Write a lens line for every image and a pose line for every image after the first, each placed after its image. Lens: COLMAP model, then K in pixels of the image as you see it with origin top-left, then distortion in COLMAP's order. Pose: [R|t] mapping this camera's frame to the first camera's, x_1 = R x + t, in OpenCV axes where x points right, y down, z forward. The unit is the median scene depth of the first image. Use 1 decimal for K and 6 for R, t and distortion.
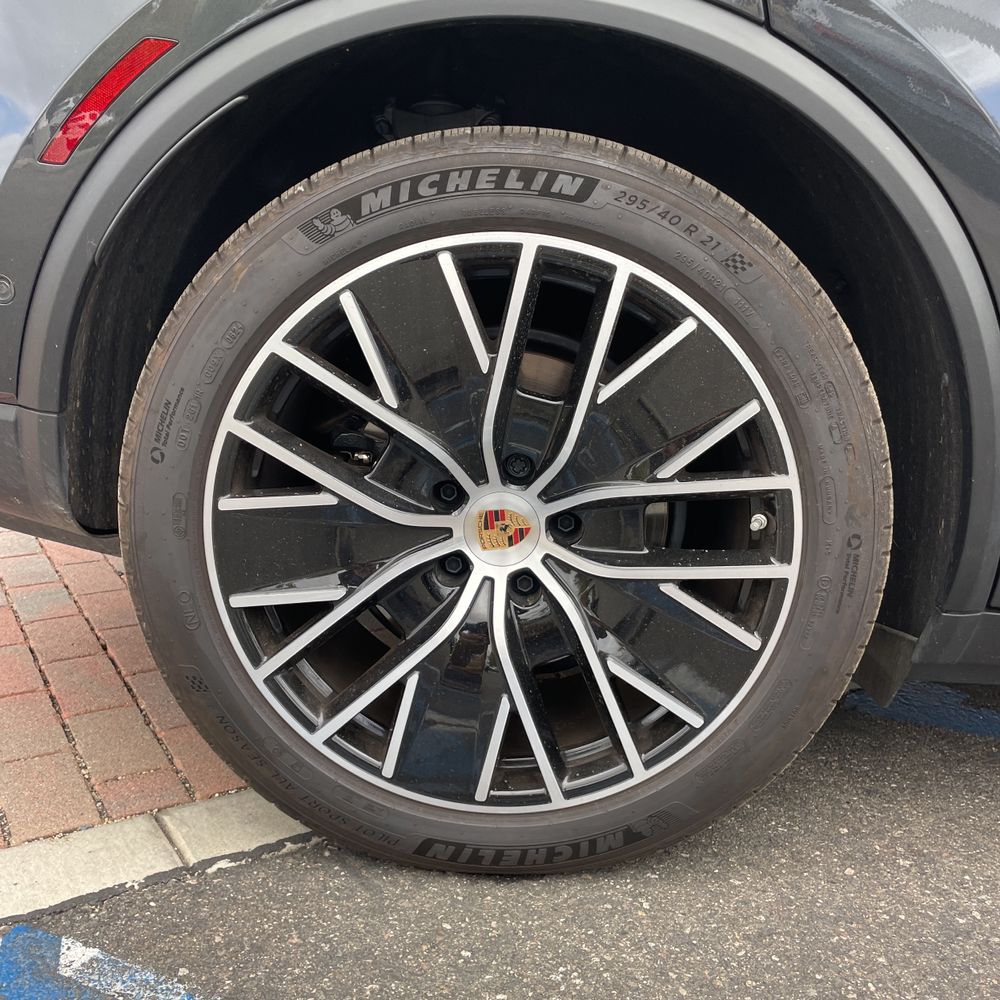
lens RADIAL K [[1004.0, 0, 499.2], [0, 1004.0, 482.3], [0, 0, 1]] dist [0.023729, 0.000000]
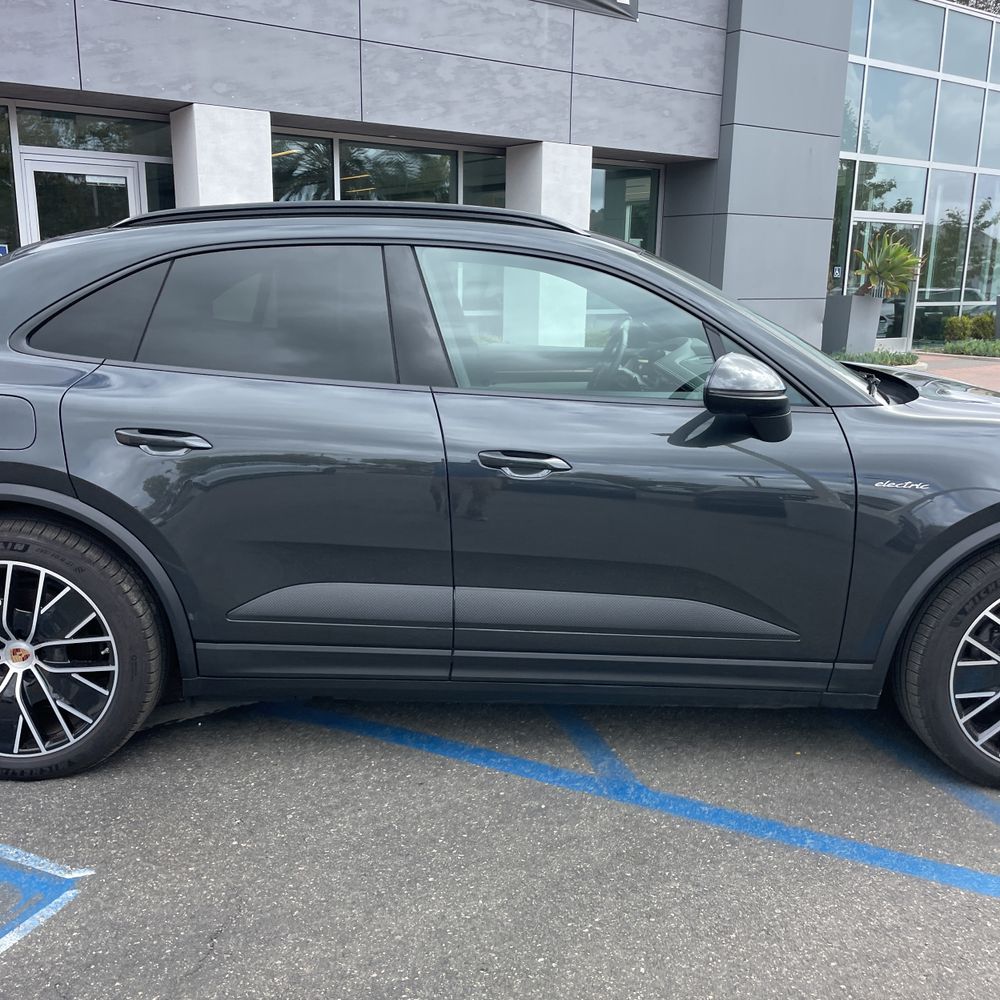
lens RADIAL K [[1004.0, 0, 518.3], [0, 1004.0, 478.9], [0, 0, 1]] dist [0.023729, 0.000000]
pose [[0.998442, -0.029202, 0.047547, 1.309124], [0.029190, 0.999573, 0.000939, -0.419389], [-0.047554, 0.000451, 0.998869, -1.934529]]
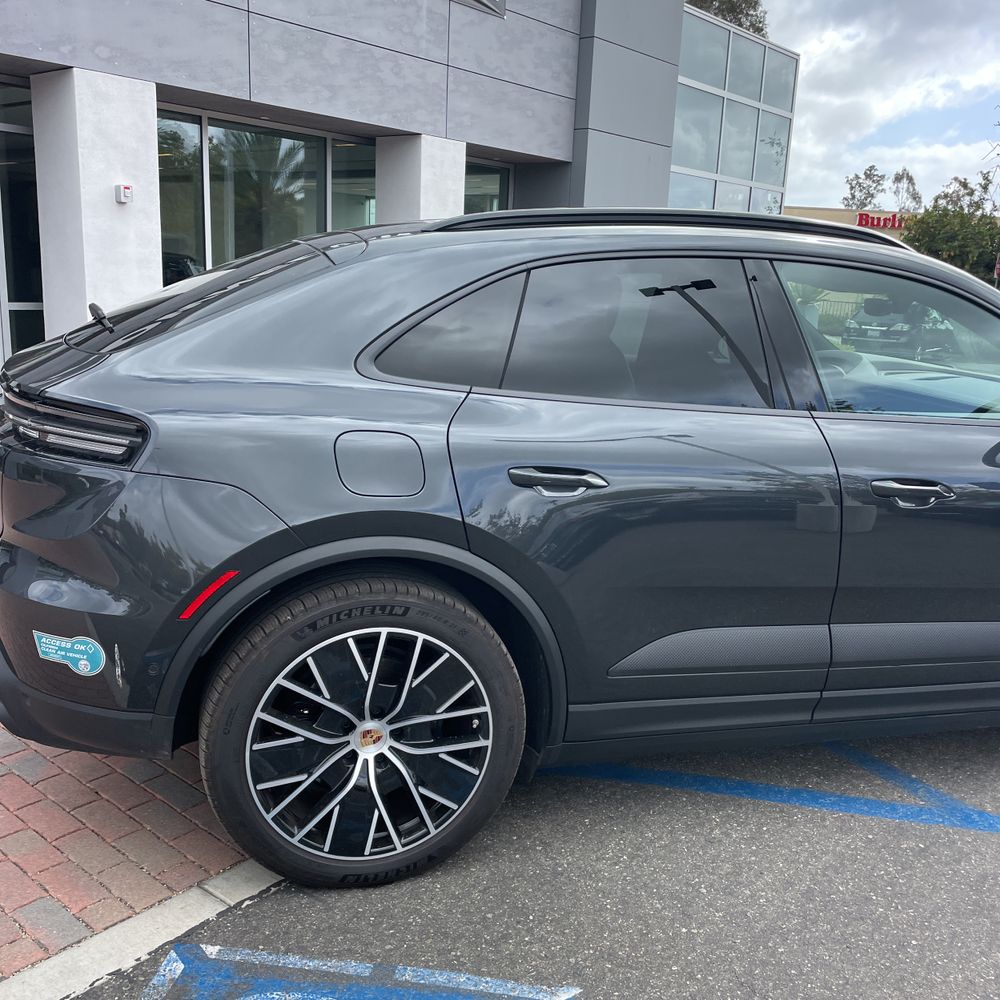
lens RADIAL K [[1004.0, 0, 489.6], [0, 1004.0, 475.1], [0, 0, 1]] dist [0.023729, 0.000000]
pose [[0.950610, -0.054430, 0.305579, -0.431244], [0.051911, 0.998518, 0.016370, -0.608935], [-0.306017, 0.000301, 0.952026, -1.363712]]
